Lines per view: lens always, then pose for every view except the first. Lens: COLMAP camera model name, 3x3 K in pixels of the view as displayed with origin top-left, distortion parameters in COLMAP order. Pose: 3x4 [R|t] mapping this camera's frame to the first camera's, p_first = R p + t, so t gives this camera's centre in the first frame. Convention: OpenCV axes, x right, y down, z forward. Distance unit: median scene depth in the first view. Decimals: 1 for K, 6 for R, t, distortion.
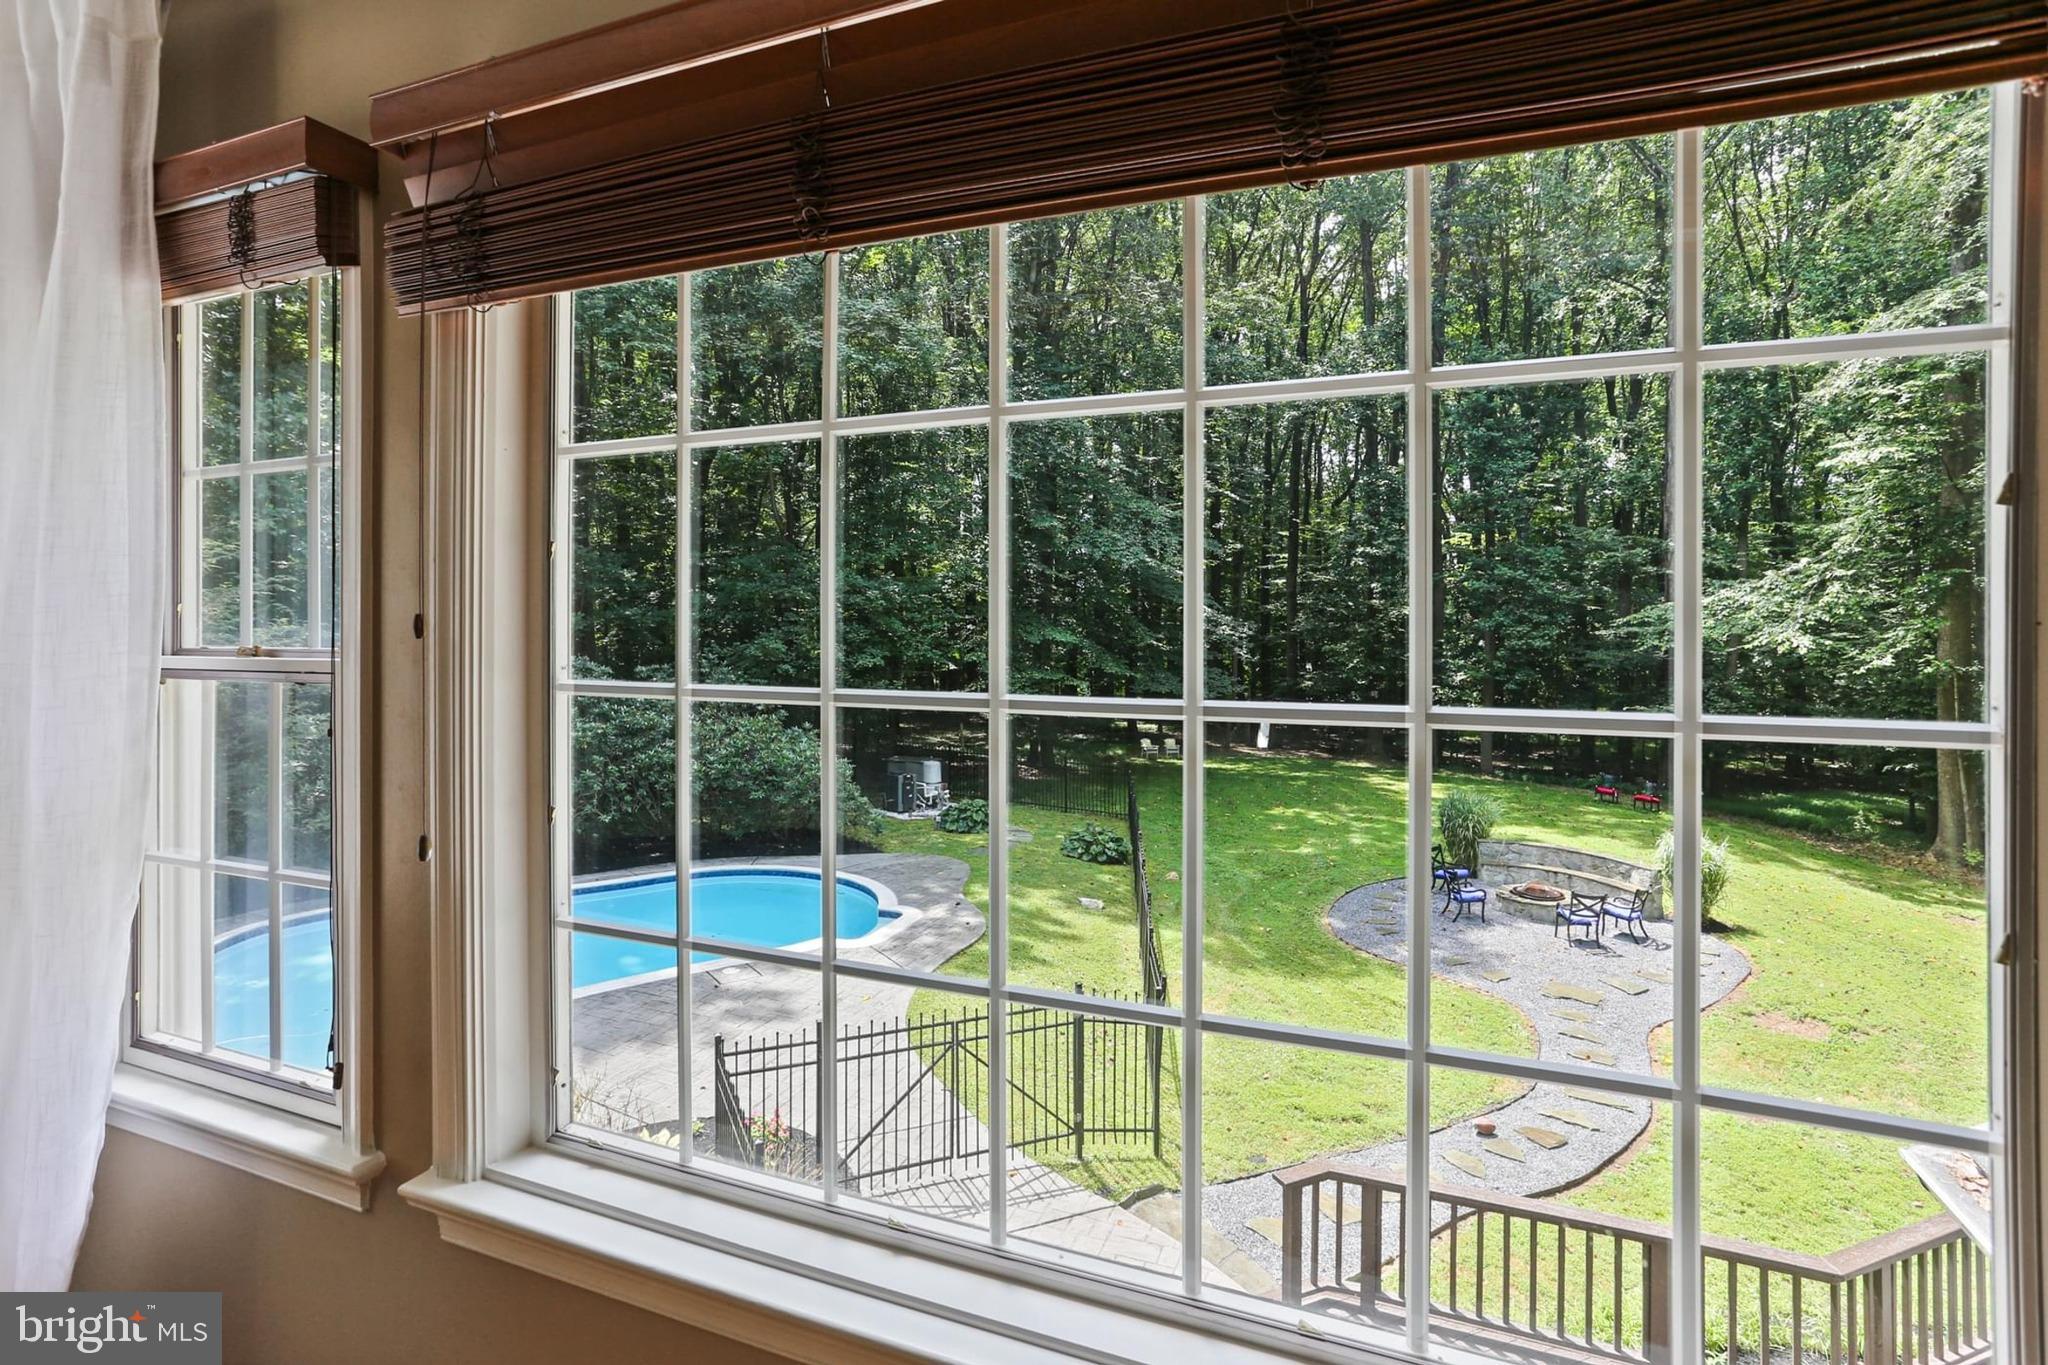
lens RADIAL K [[1023.3, 0, 1024.6], [0, 1023.3, 624.5], [0, 0, 1]] dist [-0.037652, 0.023403]
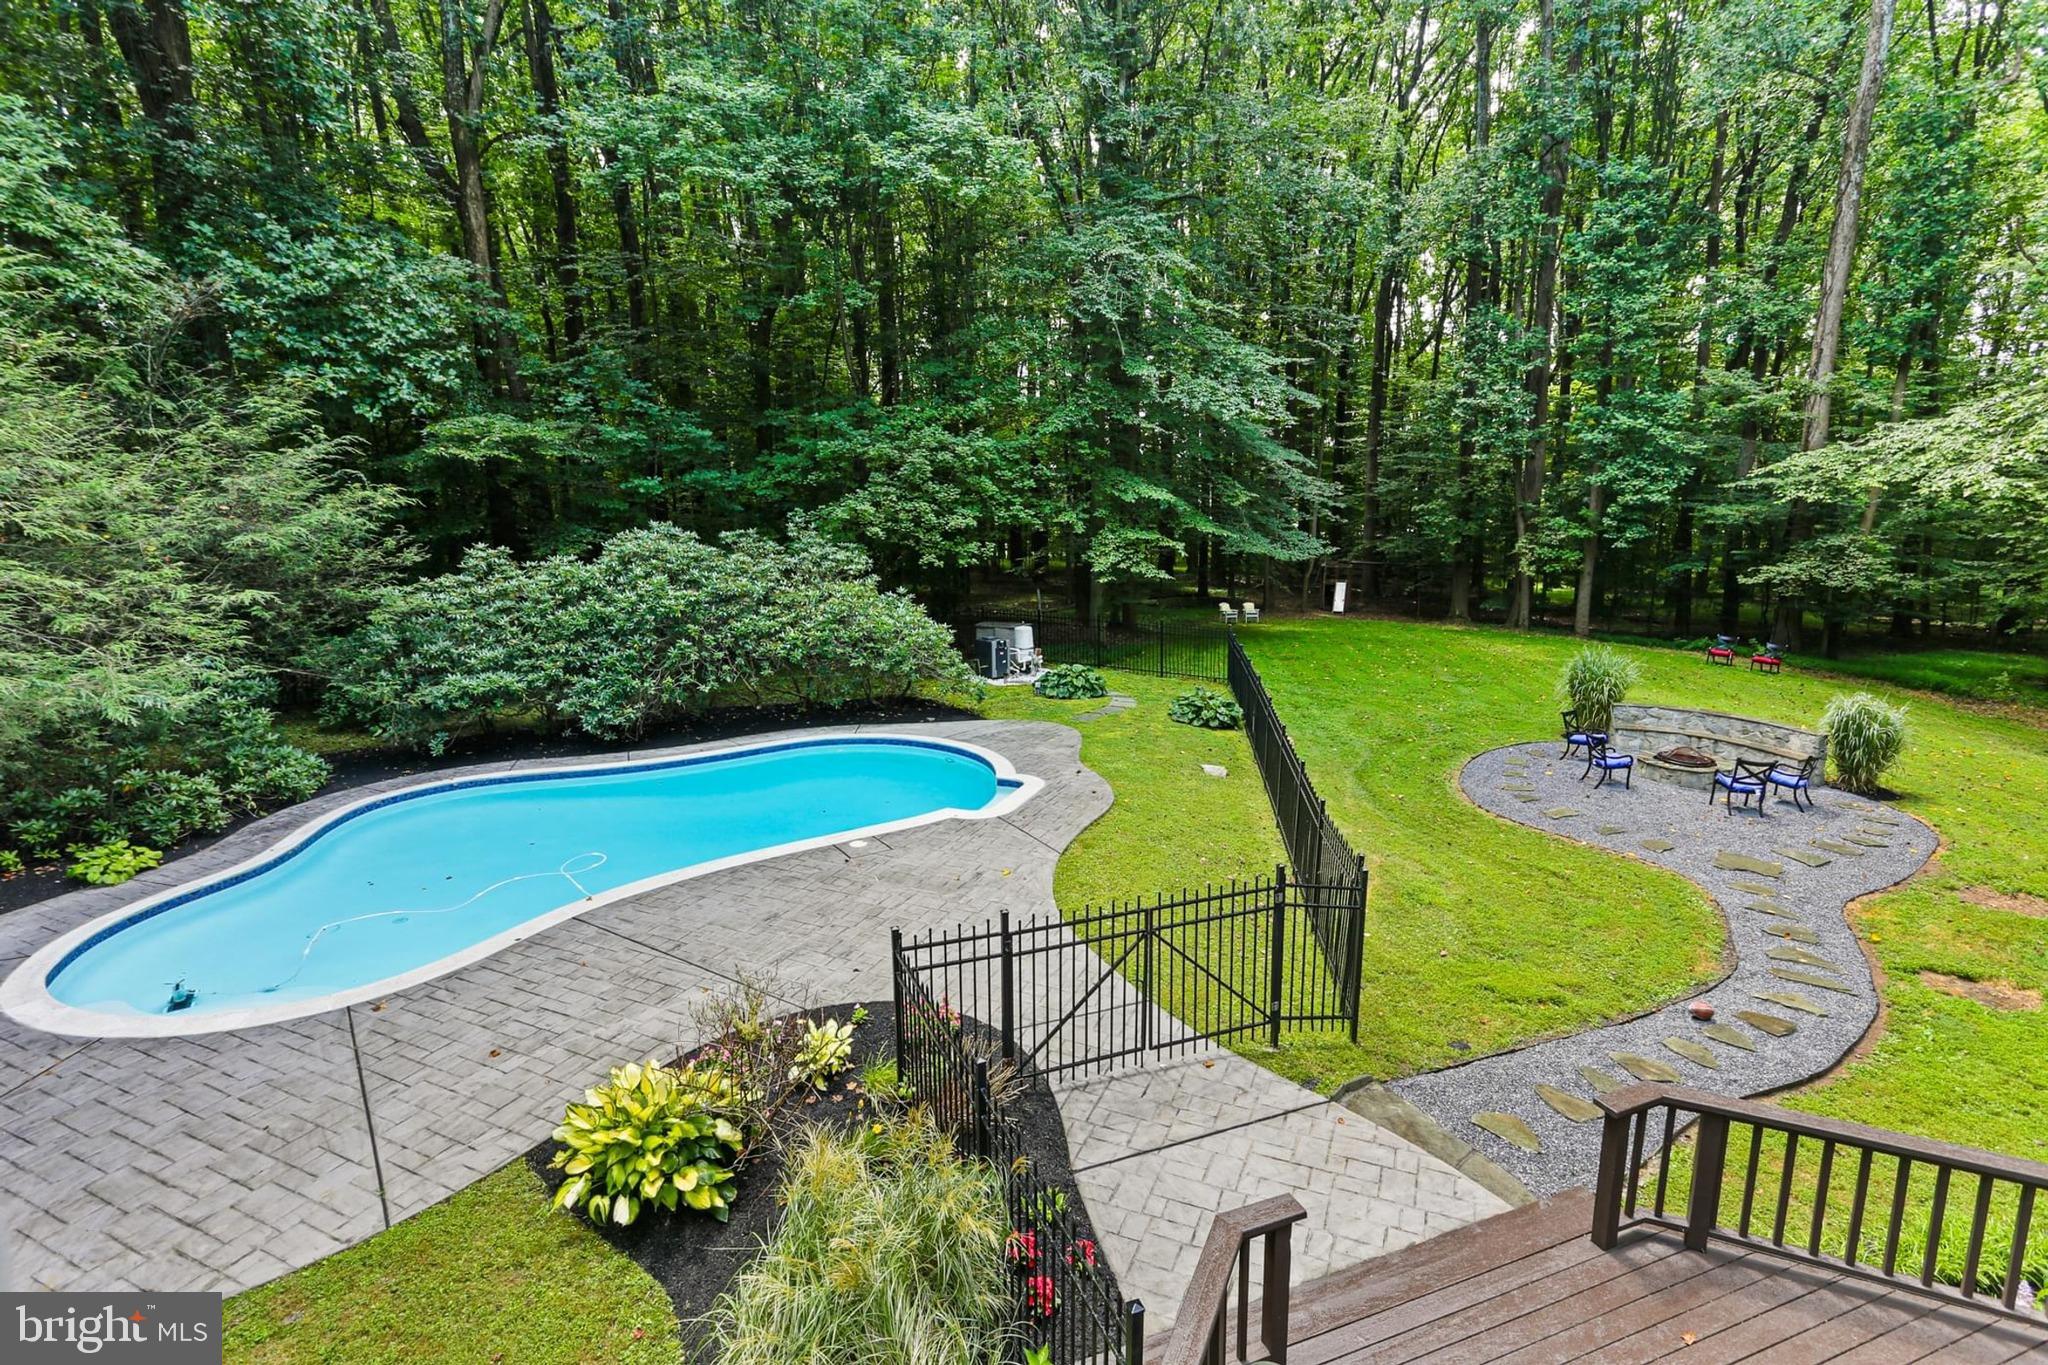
lens RADIAL K [[1023.3, 0, 1048.5], [0, 1023.3, 681.3], [0, 0, 1]] dist [-0.037652, 0.023403]
pose [[0.999079, -0.008199, -0.042124, -0.045400], [0.015825, 0.982792, 0.184038, 0.010413], [0.039891, -0.184535, 0.982016, 0.059211]]
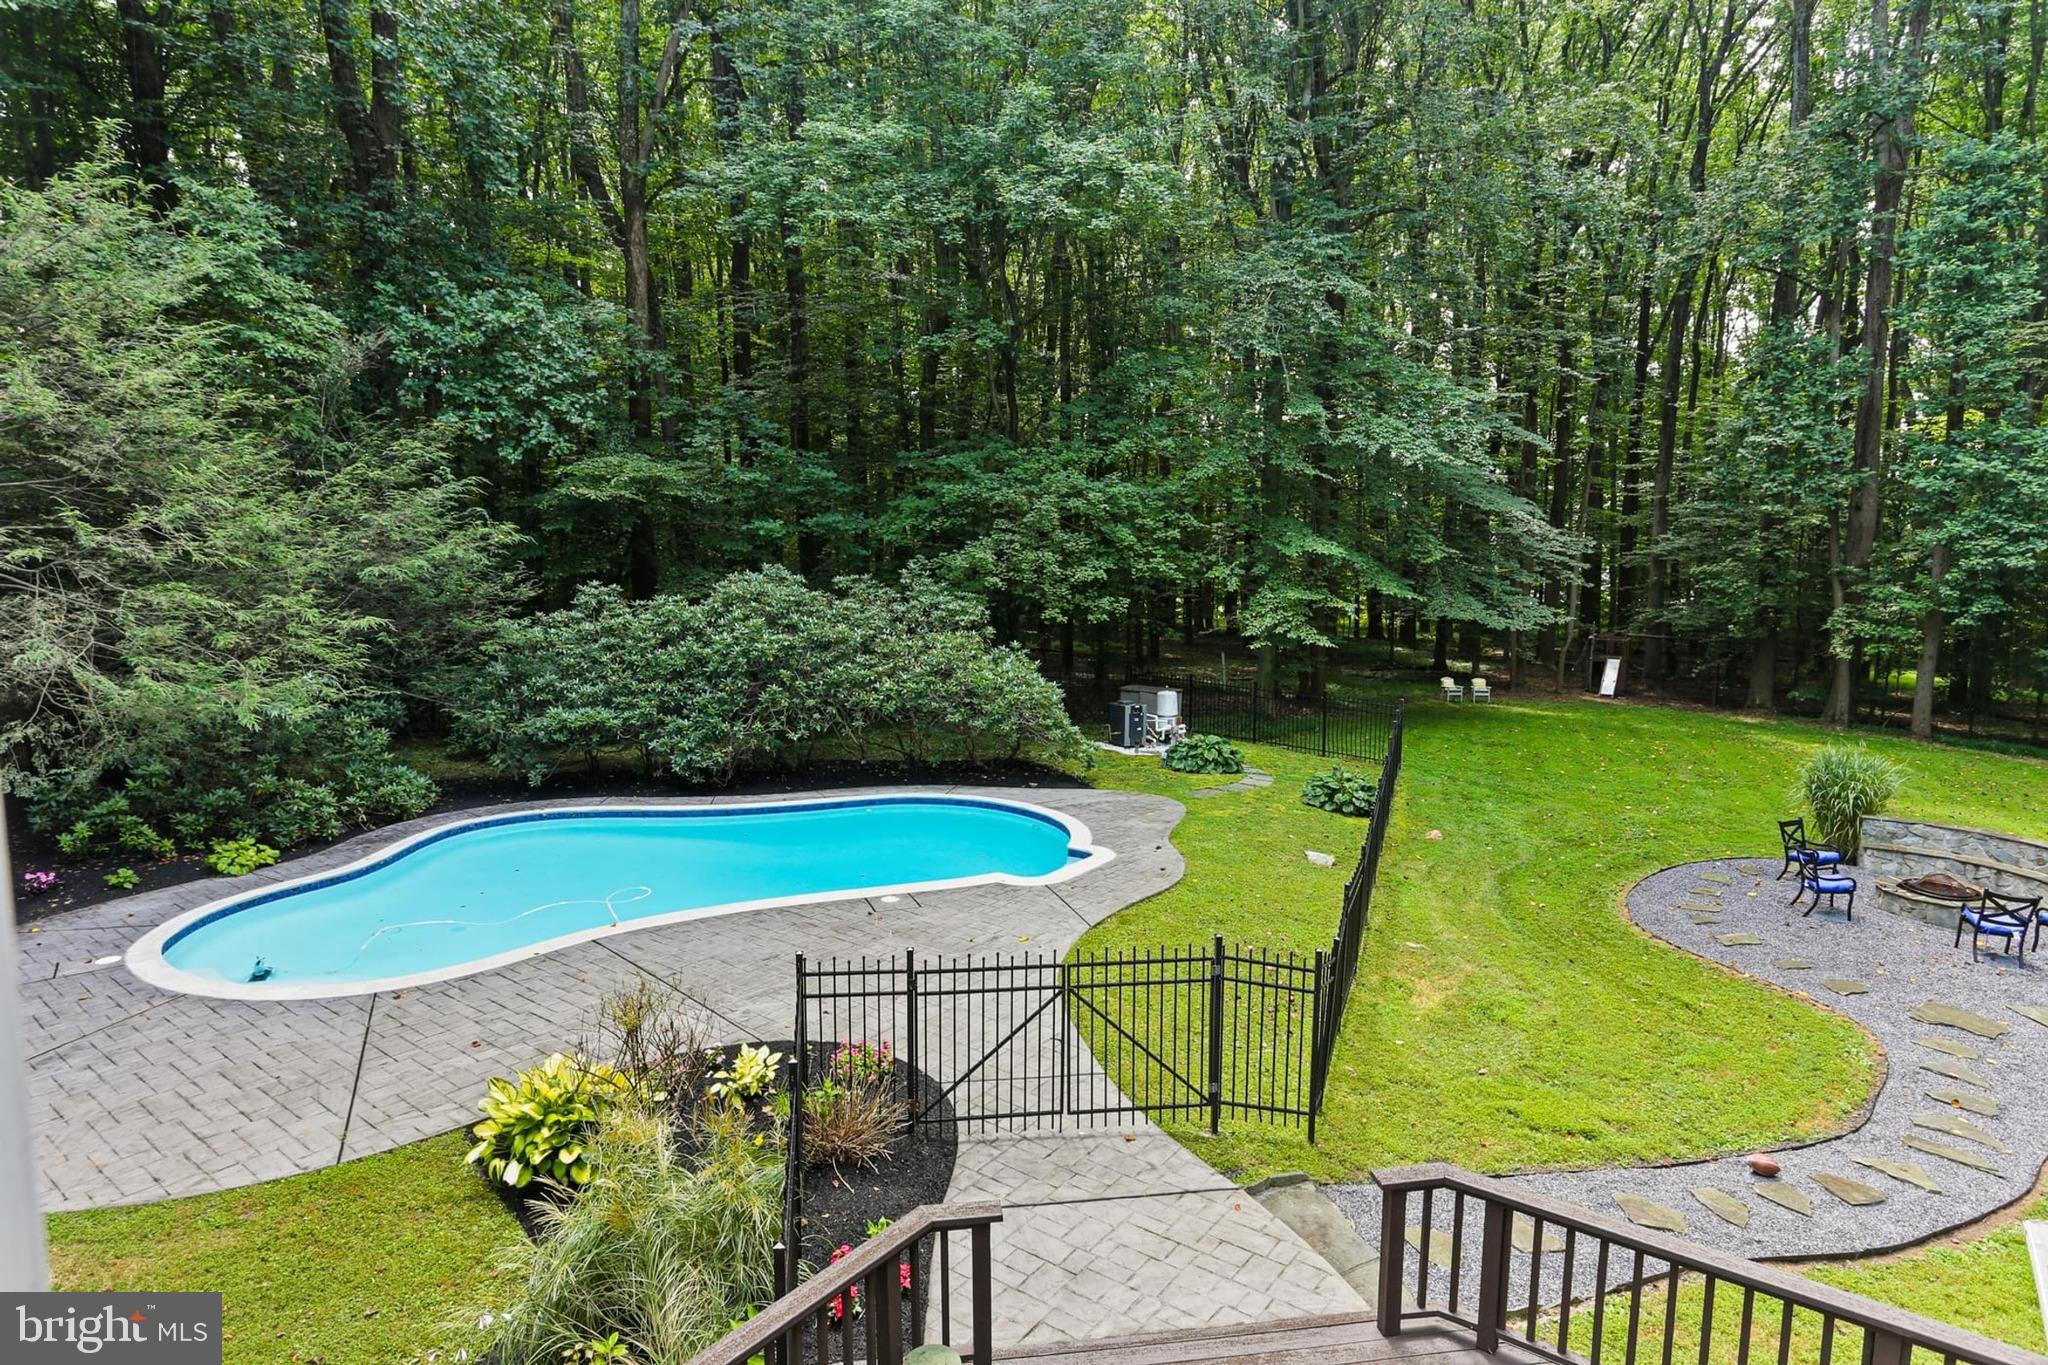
lens RADIAL K [[1169.1, 0, 994.2], [0, 1169.1, 680.2], [0, 0, 1]] dist [-0.036236, 0.021663]
pose [[0.964536, 0.032074, -0.261995, 0.049359], [-0.000644, 0.992873, 0.119179, 0.010920], [0.263950, -0.114784, 0.957682, 0.020116]]
